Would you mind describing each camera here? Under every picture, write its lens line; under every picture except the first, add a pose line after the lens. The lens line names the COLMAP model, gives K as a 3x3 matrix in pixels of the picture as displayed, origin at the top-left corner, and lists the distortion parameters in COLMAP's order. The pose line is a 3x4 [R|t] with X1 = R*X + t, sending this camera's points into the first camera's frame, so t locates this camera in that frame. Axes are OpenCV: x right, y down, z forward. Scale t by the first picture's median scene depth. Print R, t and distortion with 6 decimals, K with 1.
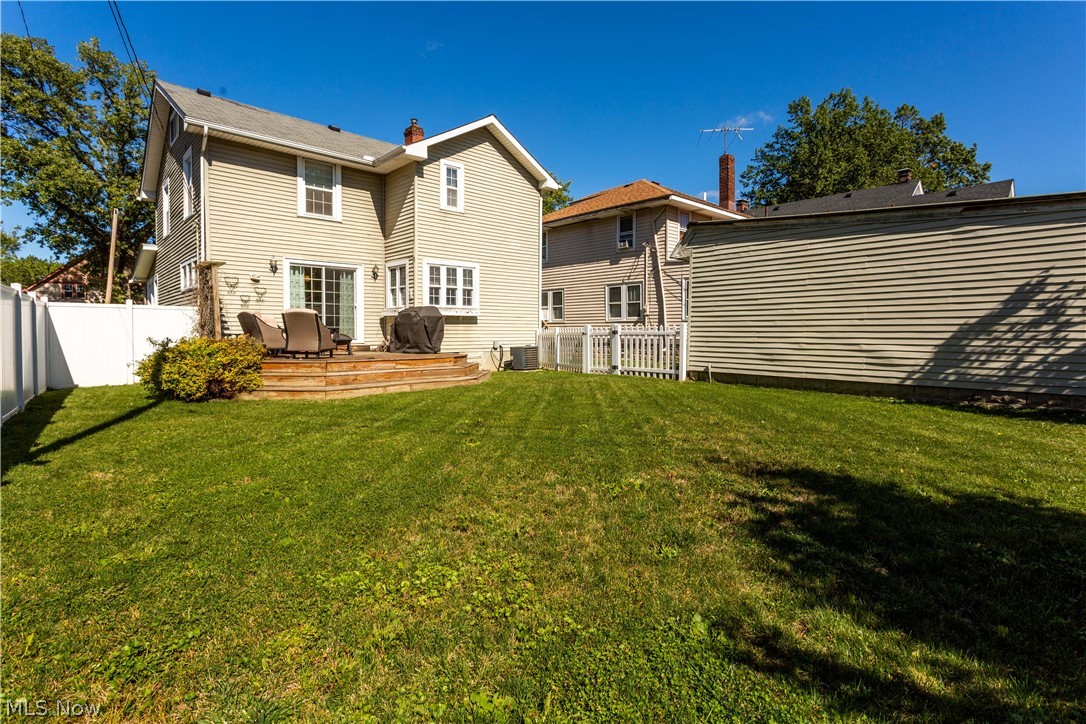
lens RADIAL K [[516.5, 0, 557.2], [0, 516.5, 343.4], [0, 0, 1]] dist [-0.000553, 0.001099]
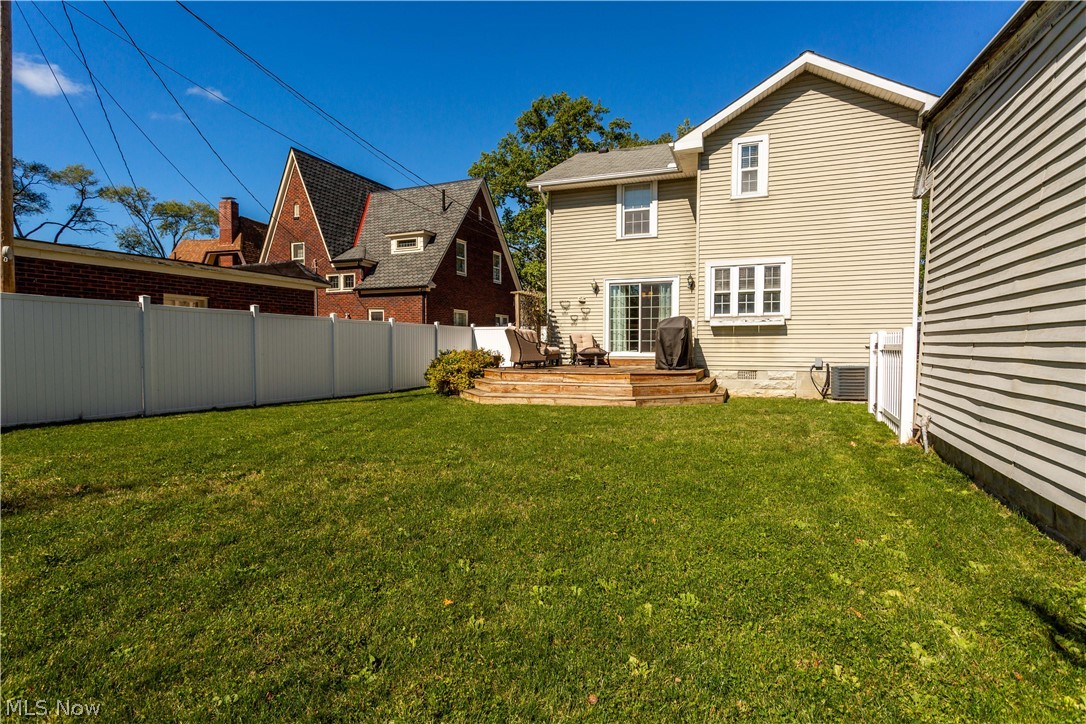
lens RADIAL K [[516.5, 0, 544.8], [0, 516.5, 362.5], [0, 0, 1]] dist [-0.000553, 0.001099]
pose [[0.465025, 0.027345, -0.884875, 0.384144], [-0.017692, 0.999610, 0.021593, -0.007169], [0.885121, 0.005614, 0.465327, 0.339681]]
